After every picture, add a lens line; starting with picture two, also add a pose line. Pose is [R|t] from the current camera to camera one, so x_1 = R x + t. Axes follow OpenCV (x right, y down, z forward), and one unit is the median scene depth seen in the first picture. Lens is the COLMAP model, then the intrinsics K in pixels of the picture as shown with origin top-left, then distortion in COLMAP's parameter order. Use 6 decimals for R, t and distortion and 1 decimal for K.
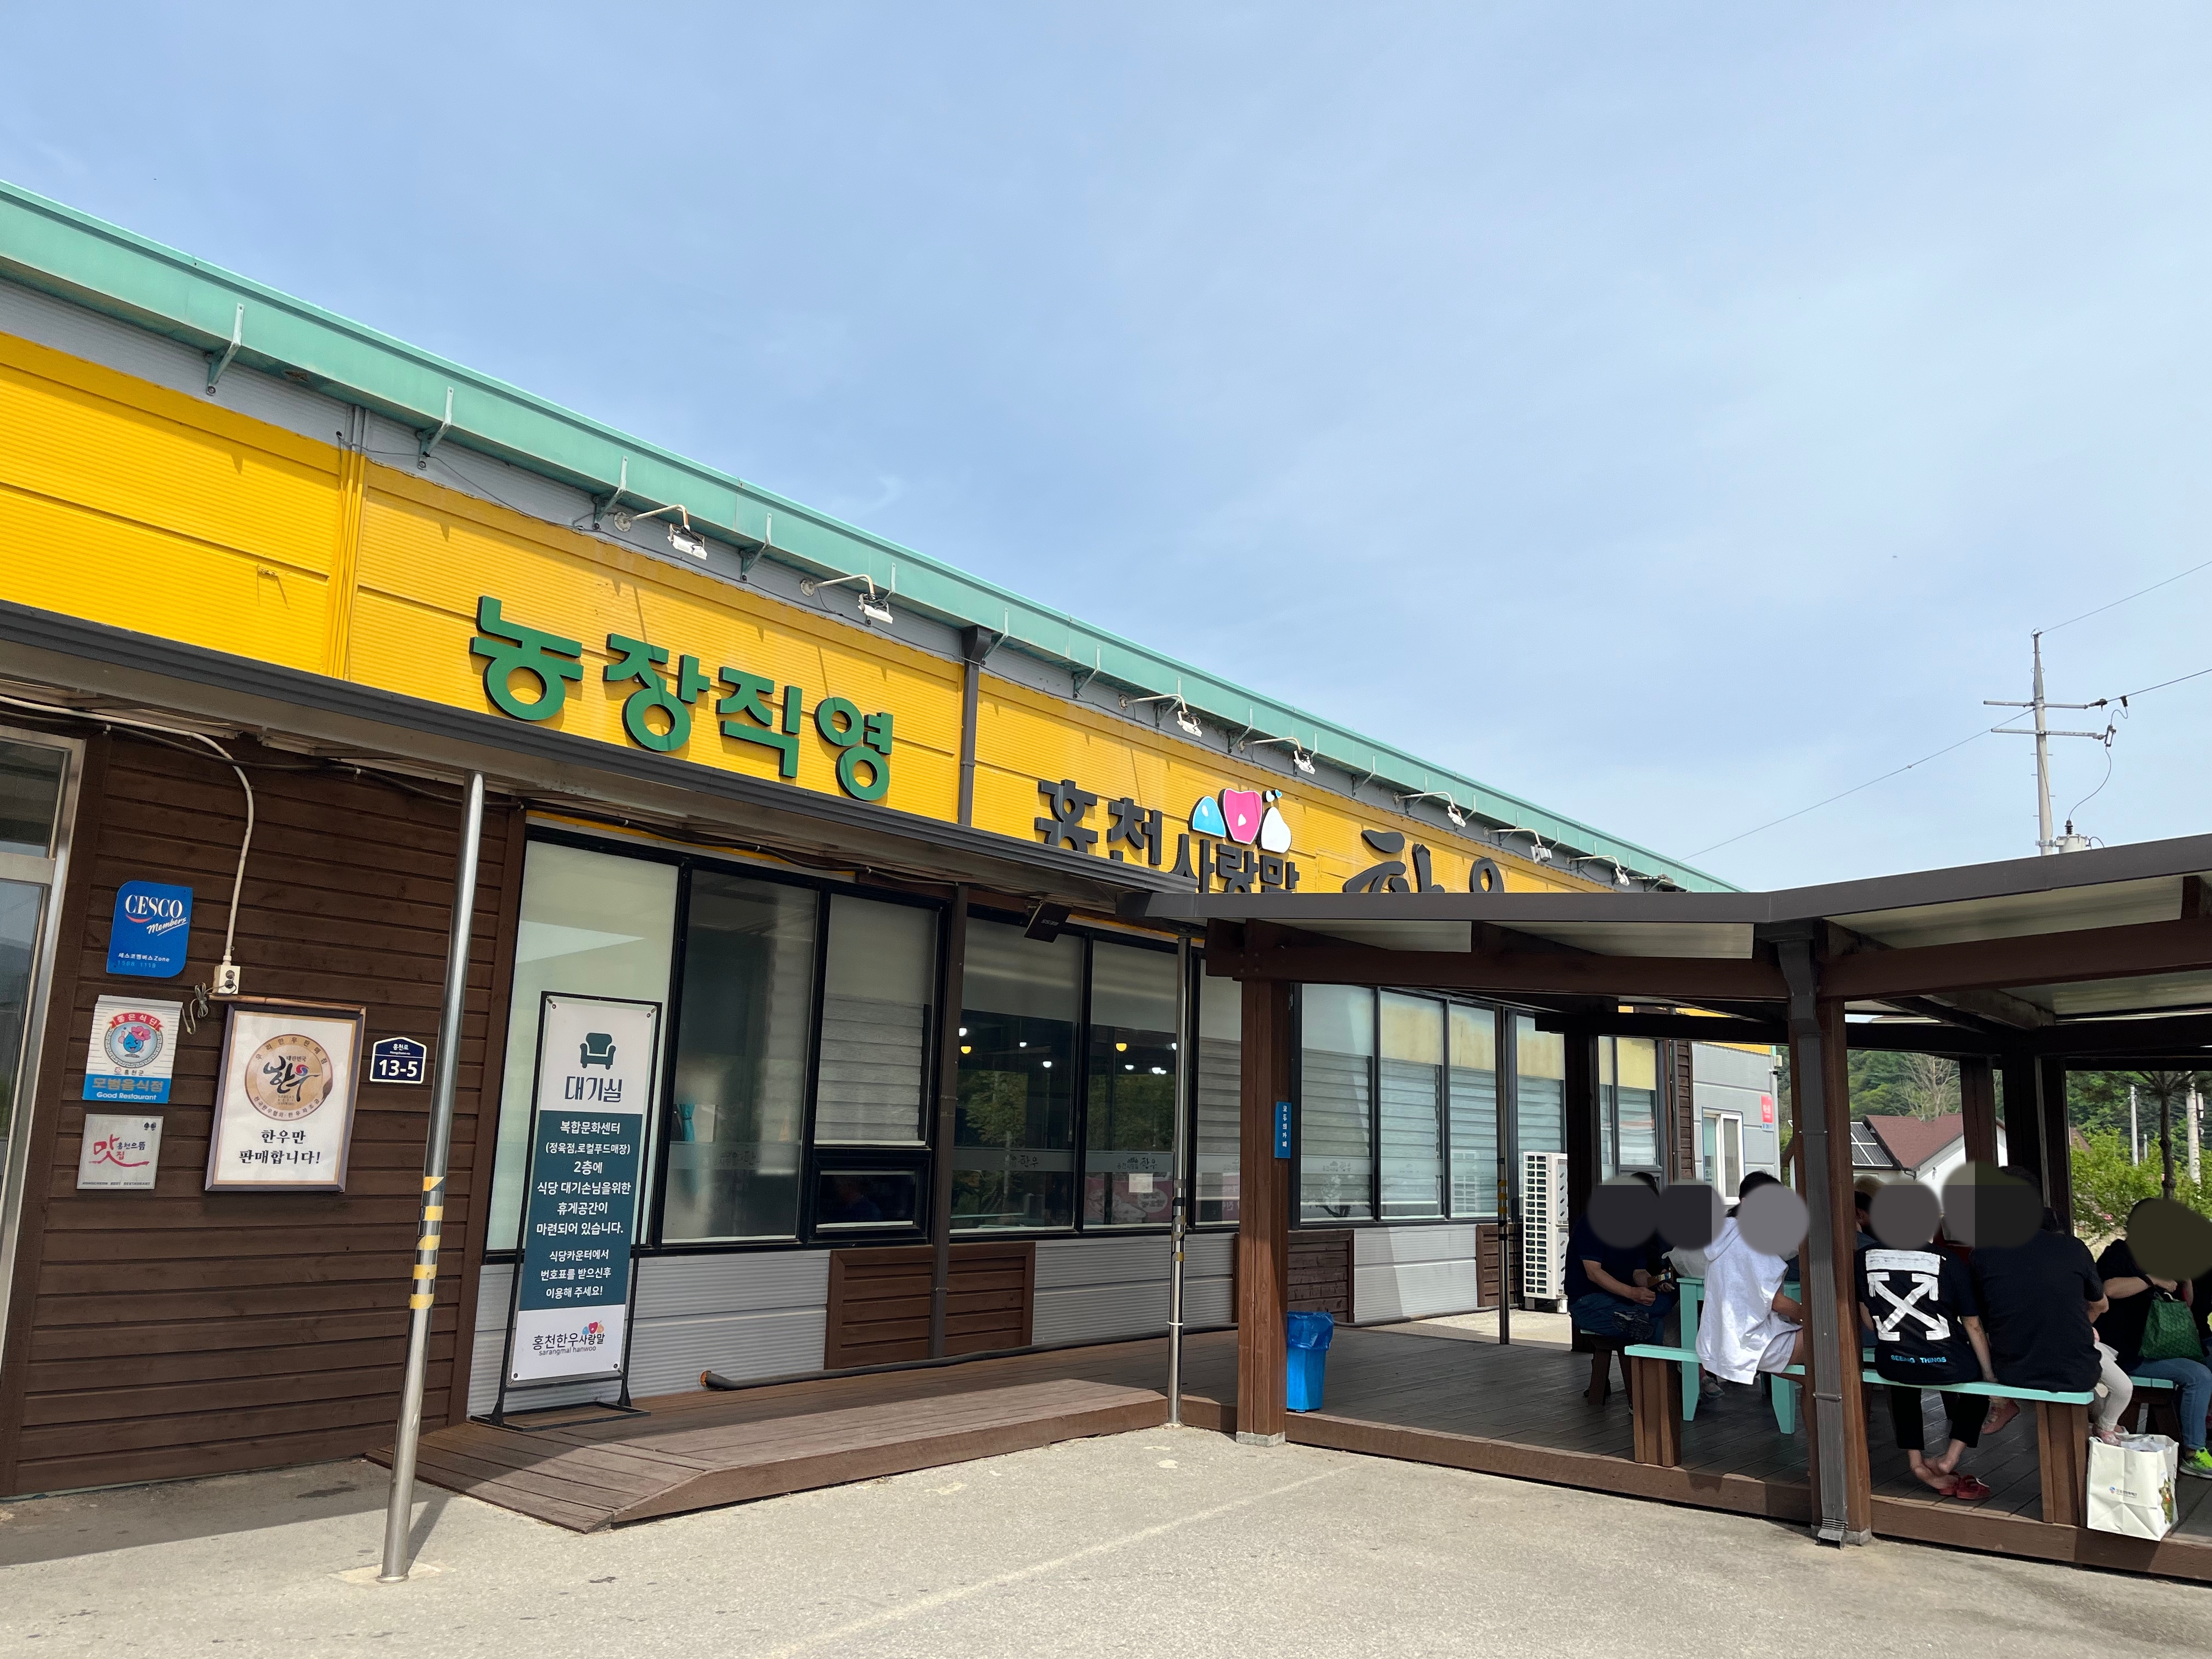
lens RADIAL K [[1723.4, 0, 1125.9], [0, 1723.4, 839.8], [0, 0, 1]] dist [0.063430, -0.093387]
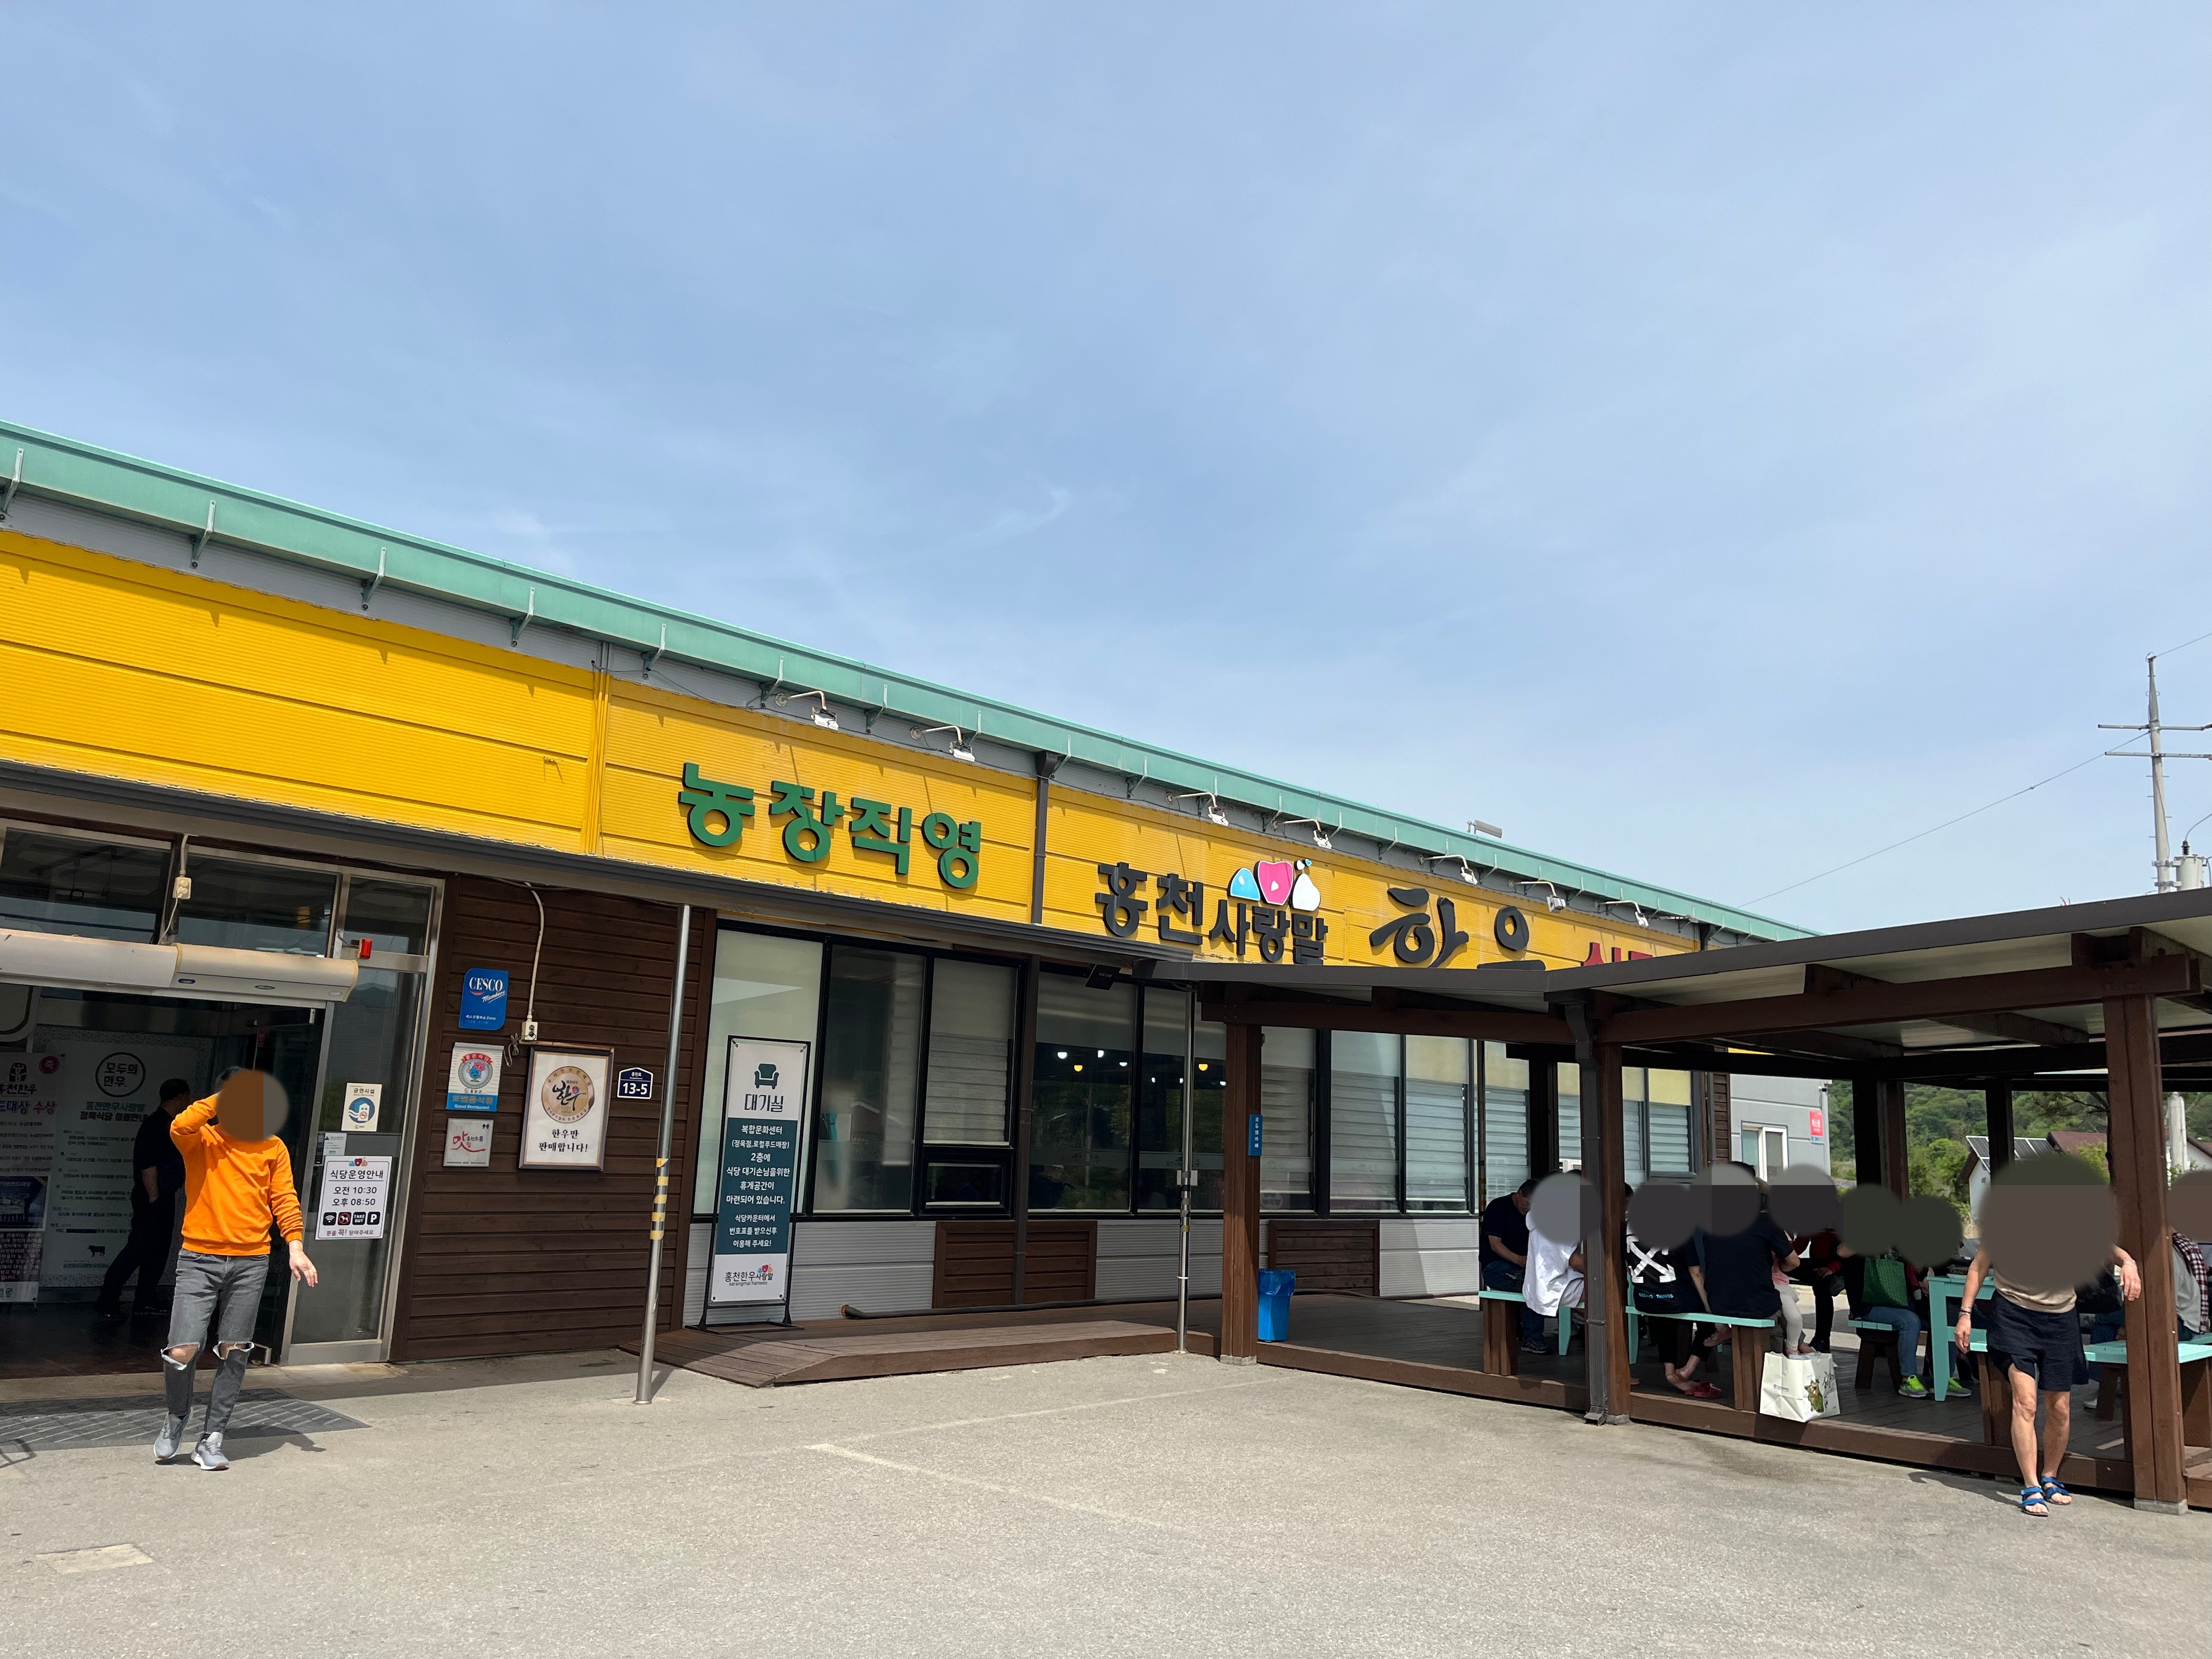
lens RADIAL K [[1723.4, 0, 1098.6], [0, 1723.4, 833.8], [0, 0, 1]] dist [0.063430, -0.093387]
pose [[0.993088, -0.013404, -0.116602, 0.131208], [0.012361, 0.999877, -0.009664, -0.058609], [0.116717, 0.008156, 0.993132, -0.372823]]
